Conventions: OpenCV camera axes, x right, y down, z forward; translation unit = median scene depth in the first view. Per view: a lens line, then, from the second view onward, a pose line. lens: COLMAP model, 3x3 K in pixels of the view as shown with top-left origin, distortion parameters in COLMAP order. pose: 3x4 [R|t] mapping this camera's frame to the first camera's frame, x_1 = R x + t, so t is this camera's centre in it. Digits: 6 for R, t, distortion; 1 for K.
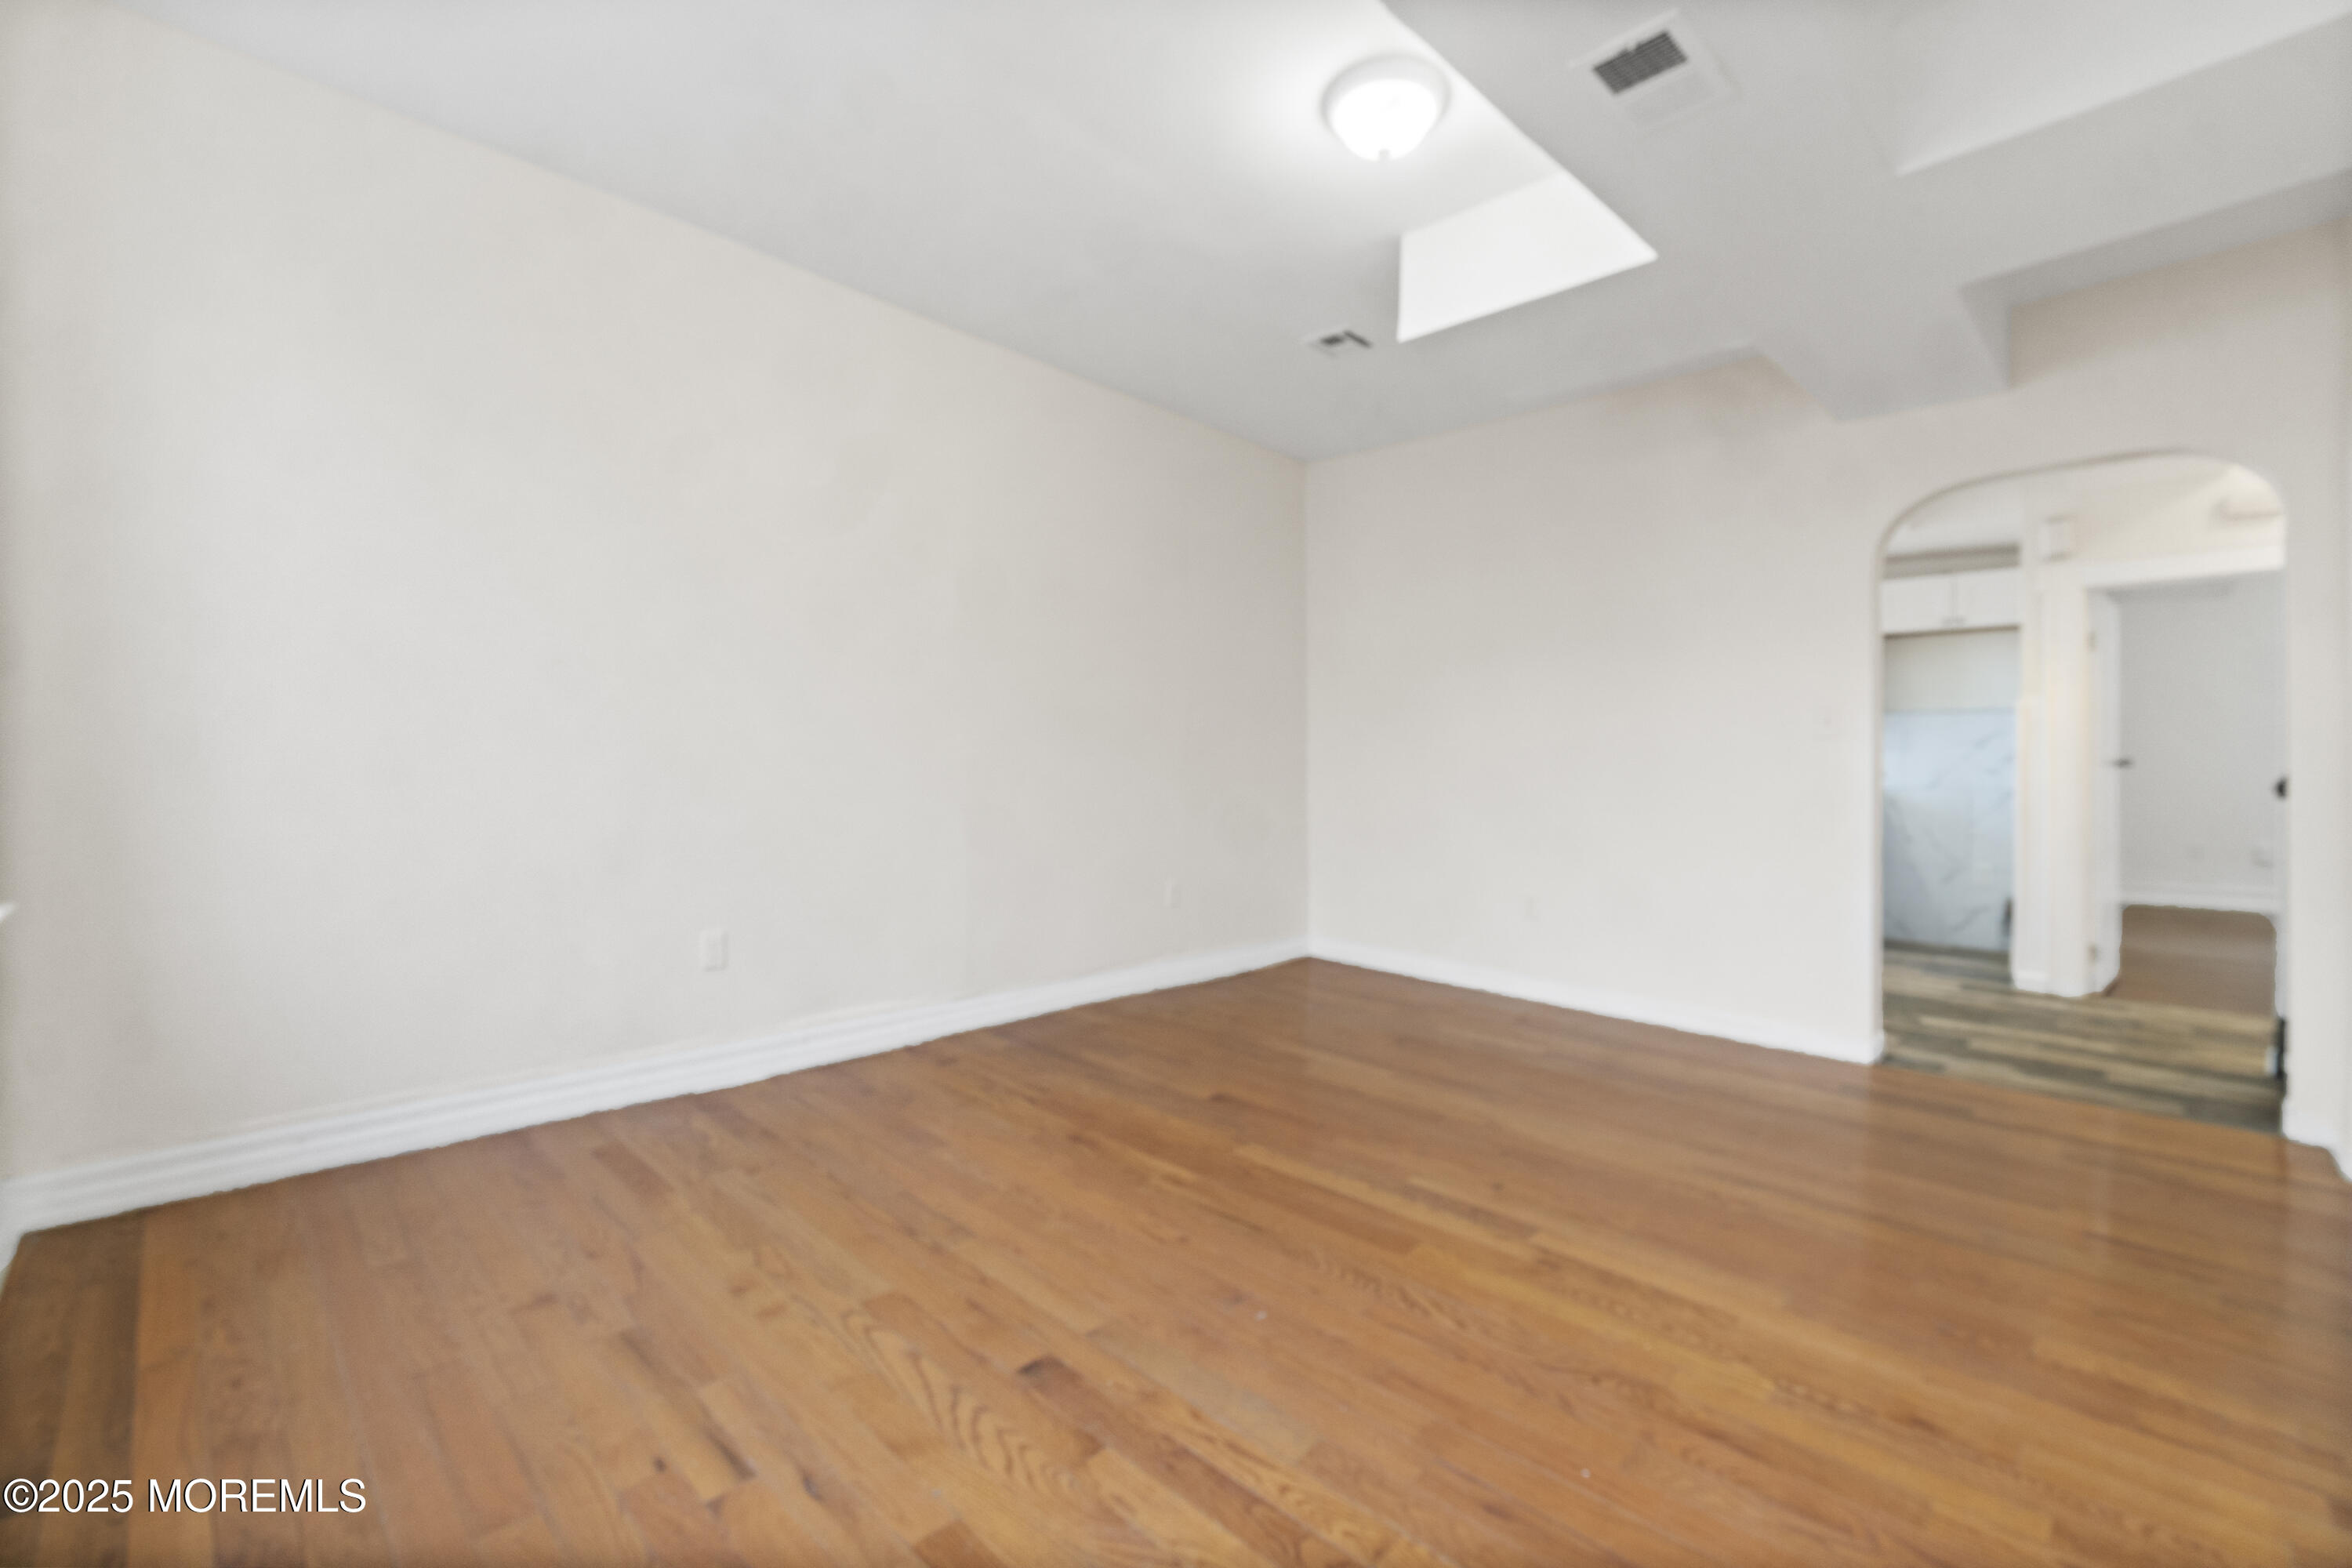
lens RADIAL K [[1035.1, 0, 1168.5], [0, 1035.1, 780.8], [0, 0, 1]] dist [0.000065, 0.000306]
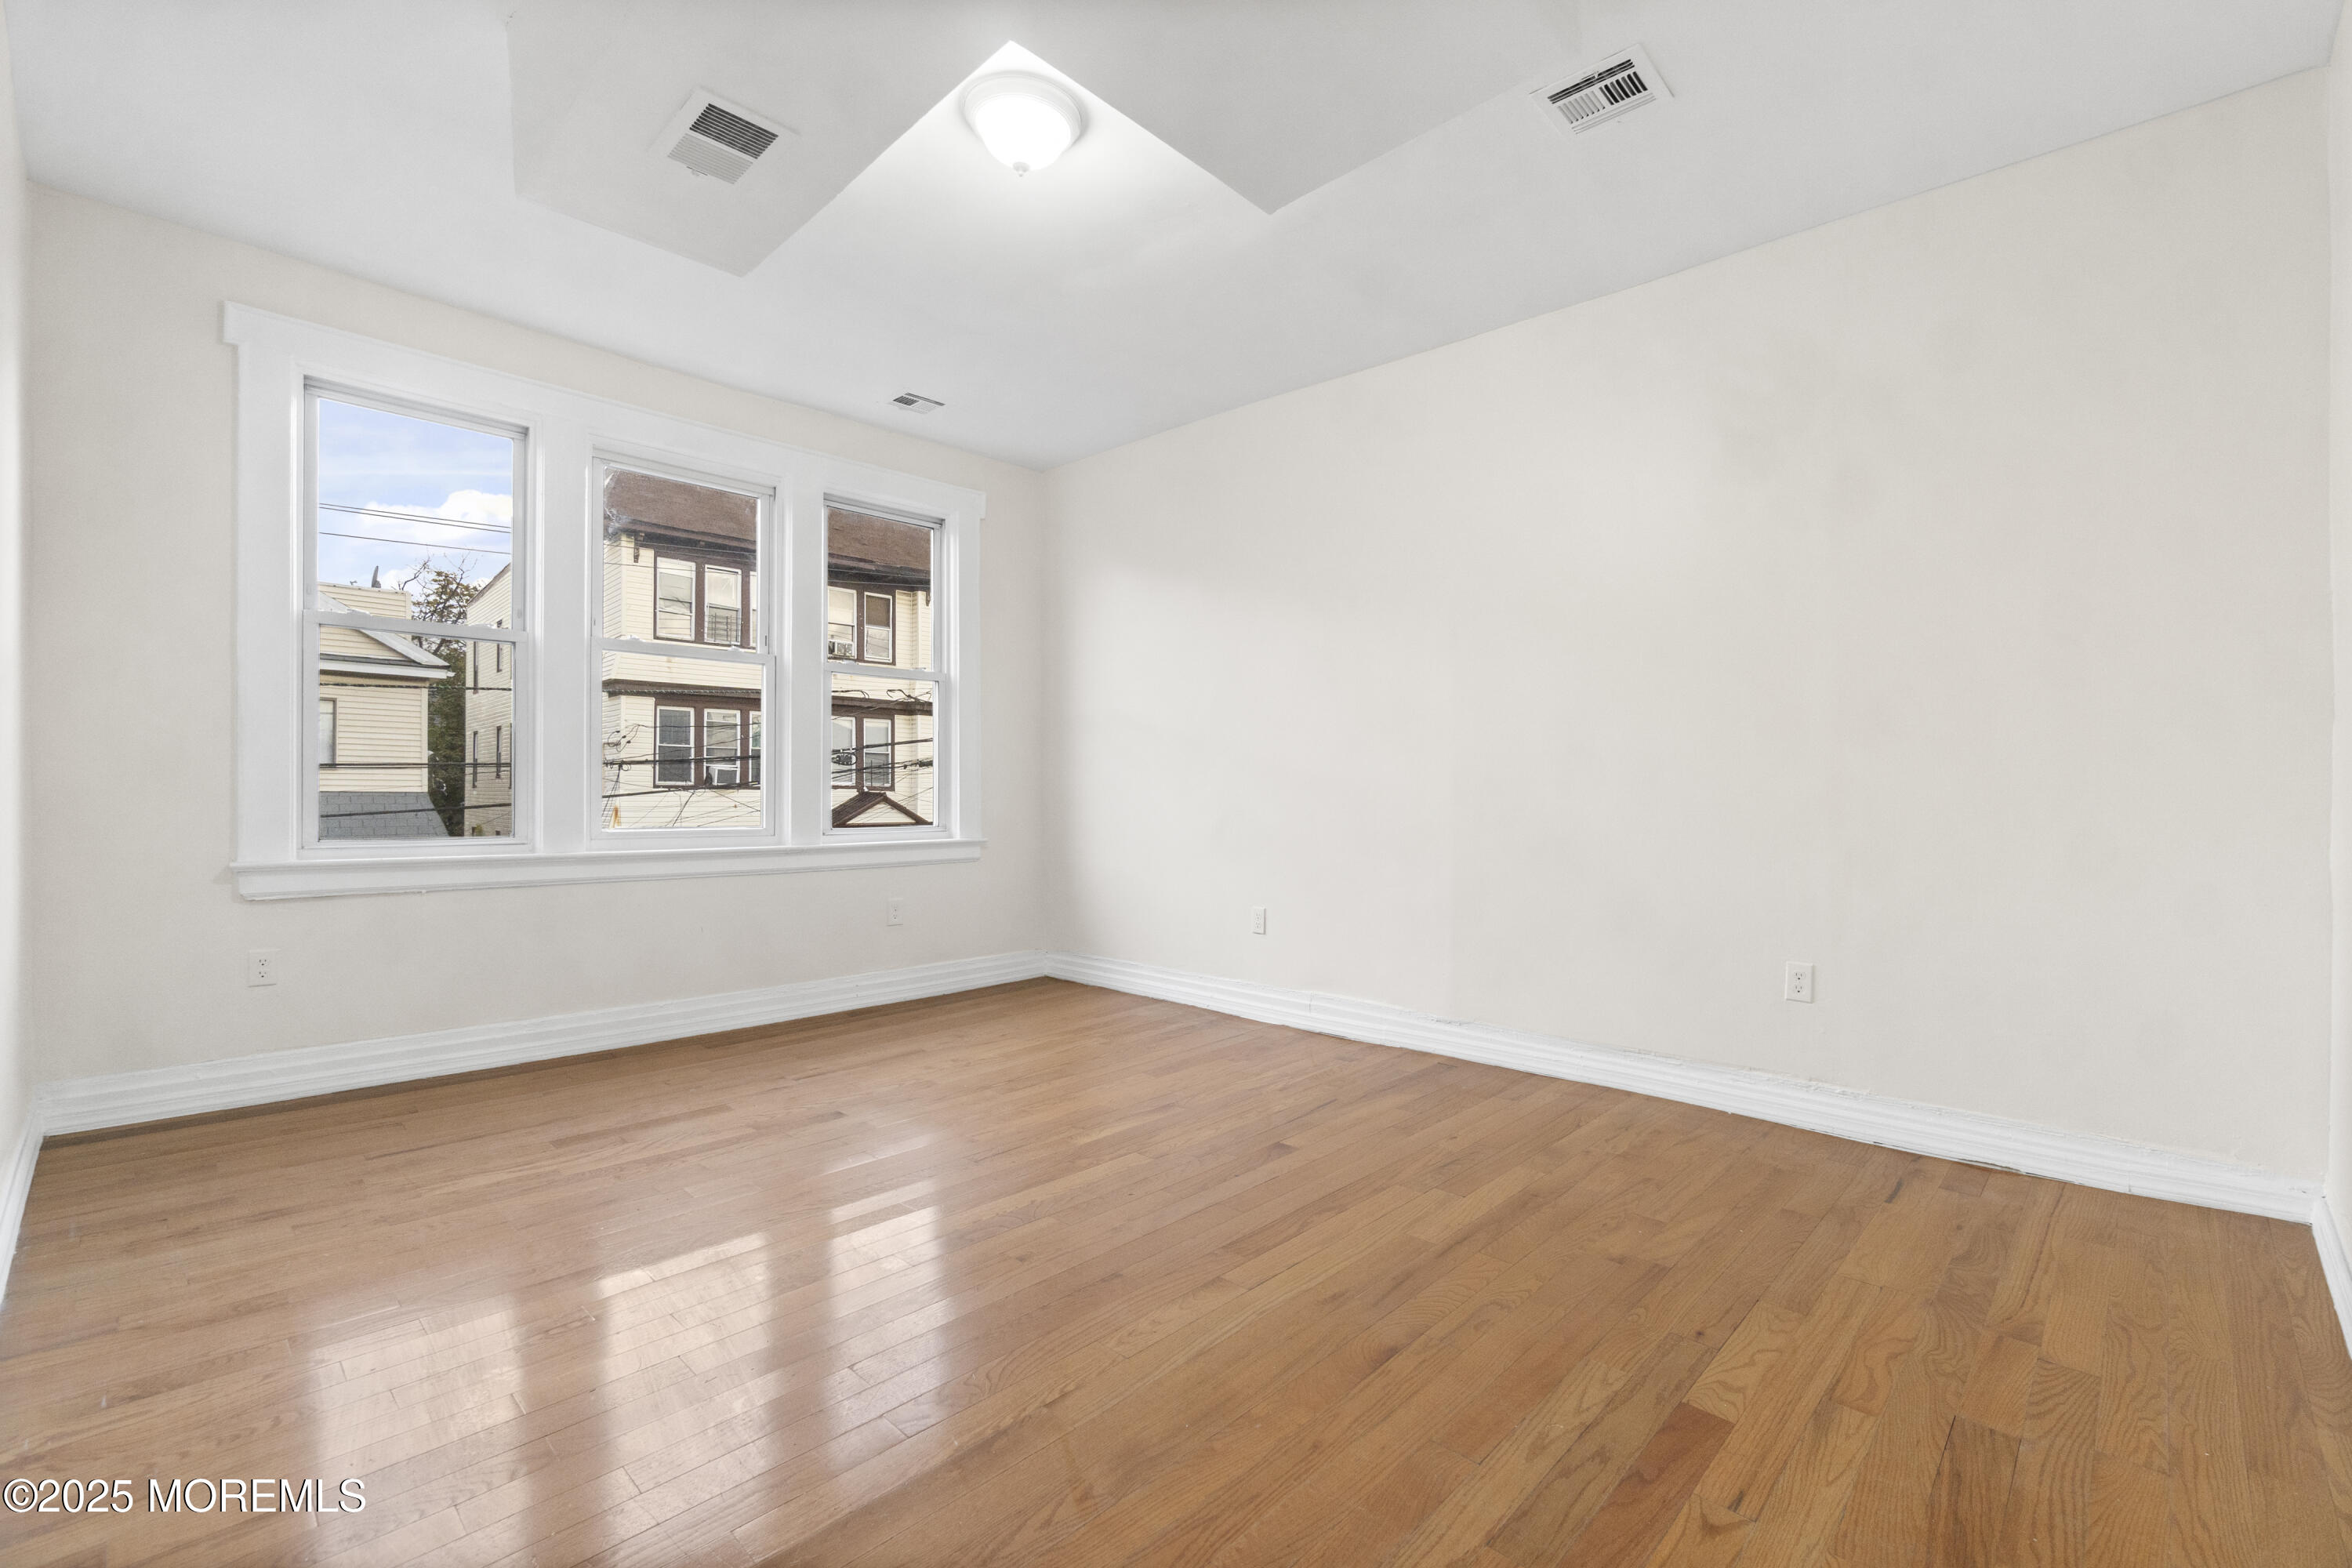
lens RADIAL K [[1035.1, 0, 1168.5], [0, 1035.1, 780.8], [0, 0, 1]] dist [0.000065, 0.000306]
pose [[0.019064, -0.010669, -0.999761, 1.411353], [-0.033955, 0.999359, -0.011313, -0.004578], [0.999242, 0.034163, 0.018690, 1.280811]]
